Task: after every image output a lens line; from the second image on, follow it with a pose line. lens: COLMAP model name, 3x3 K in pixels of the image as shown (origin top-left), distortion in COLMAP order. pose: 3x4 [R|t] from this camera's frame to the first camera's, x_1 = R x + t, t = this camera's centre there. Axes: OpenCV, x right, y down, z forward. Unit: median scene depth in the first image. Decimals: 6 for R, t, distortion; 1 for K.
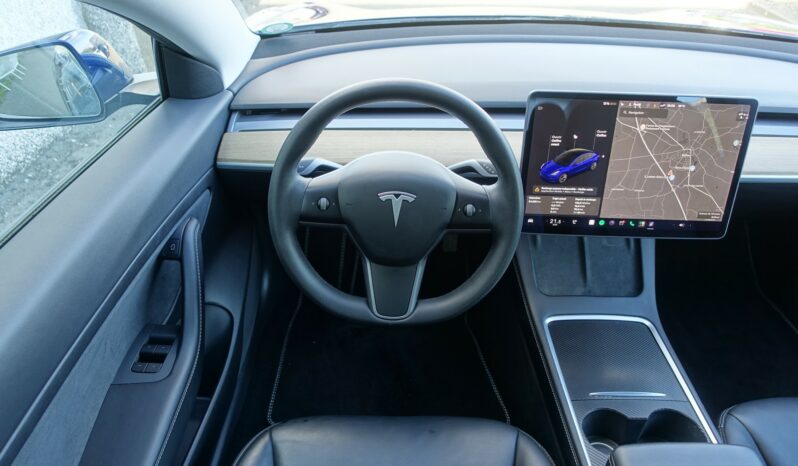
lens RADIAL K [[546.9, 0, 399.0], [0, 546.9, 233.0], [0, 0, 1]] dist [-0.003843, -0.000439]
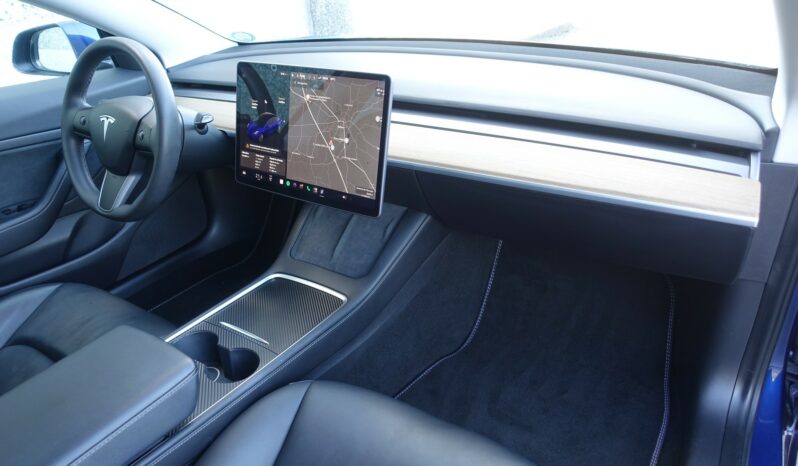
lens RADIAL K [[546.9, 0, 399.0], [0, 546.9, 233.0], [0, 0, 1]] dist [-0.003843, -0.000439]
pose [[0.829085, 0.194369, -0.524251, 1.202272], [-0.260277, 0.964011, -0.054207, 0.083113], [0.494847, 0.181393, 0.849837, 0.189352]]
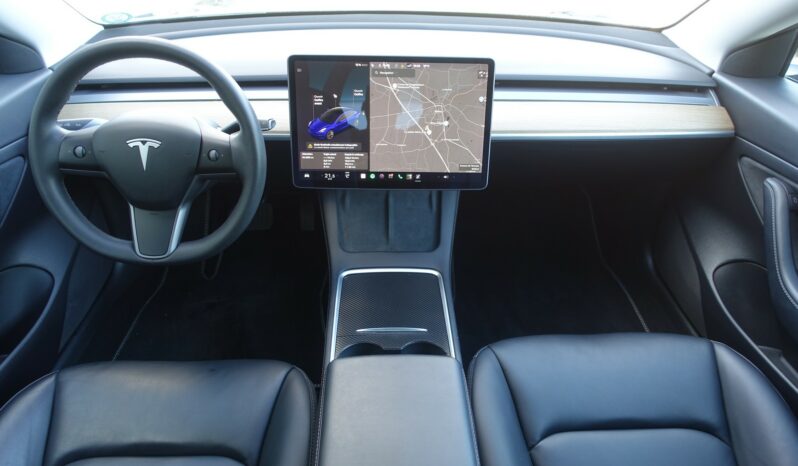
lens RADIAL K [[546.9, 0, 399.0], [0, 546.9, 233.0], [0, 0, 1]] dist [-0.003843, -0.000439]
pose [[0.999634, -0.021652, 0.016223, 0.417736], [0.022324, 0.998849, -0.042448, 0.147797], [-0.015285, 0.042794, 0.998967, -0.095434]]
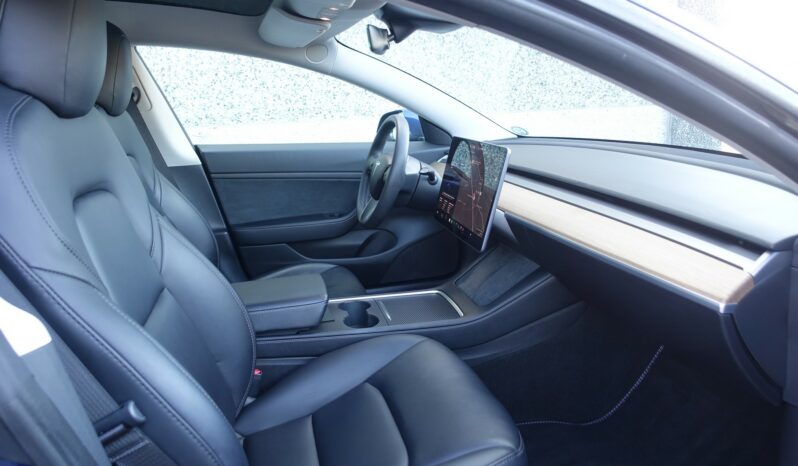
lens RADIAL K [[546.9, 0, 399.0], [0, 546.9, 233.0], [0, 0, 1]] dist [-0.003843, -0.000439]
pose [[0.237096, 0.213115, -0.947823, 1.851375], [-0.537990, 0.841184, 0.054561, 0.004284], [0.808921, 0.496983, 0.314094, 0.431569]]
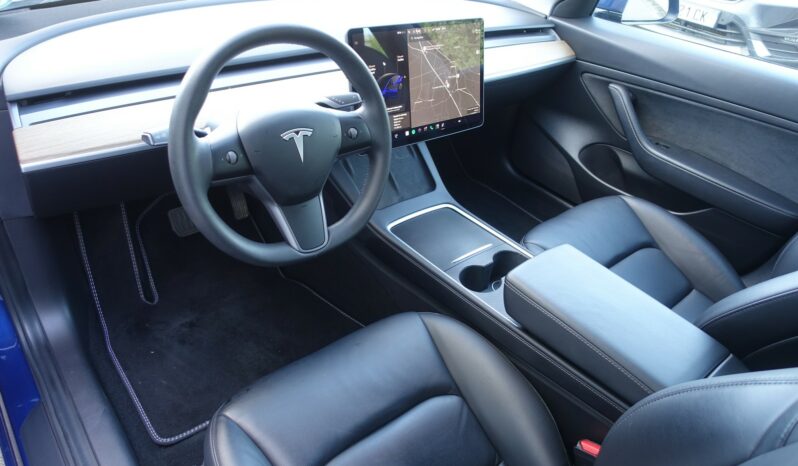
lens RADIAL K [[546.9, 0, 399.0], [0, 546.9, 233.0], [0, 0, 1]] dist [-0.003843, -0.000439]
pose [[0.770813, -0.311532, 0.555693, -0.427248], [0.295928, 0.947550, 0.120727, 0.040225], [-0.564157, 0.071388, 0.822575, 0.017520]]
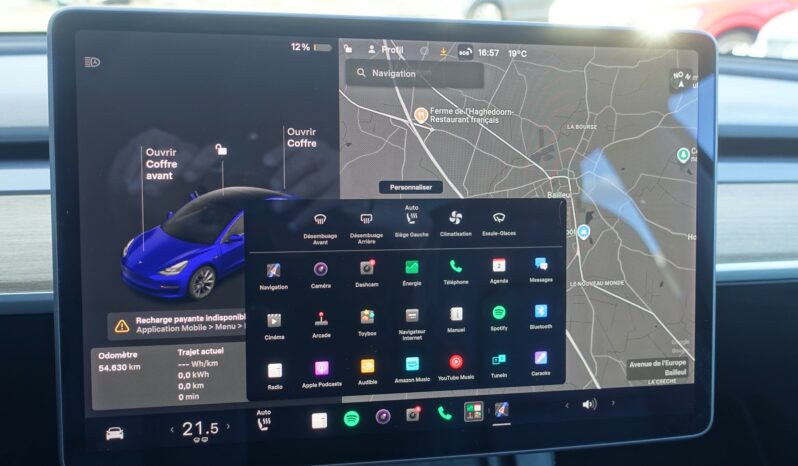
lens RADIAL K [[899.7, 0, 421.3], [0, 899.7, 237.3], [0, 0, 1]] dist [-0.002016, -0.014463]
pose [[0.975422, -0.048128, 0.215023, 0.313650], [0.110253, 0.951512, -0.287173, 0.036554], [-0.190776, 0.303822, 0.933433, 0.488442]]
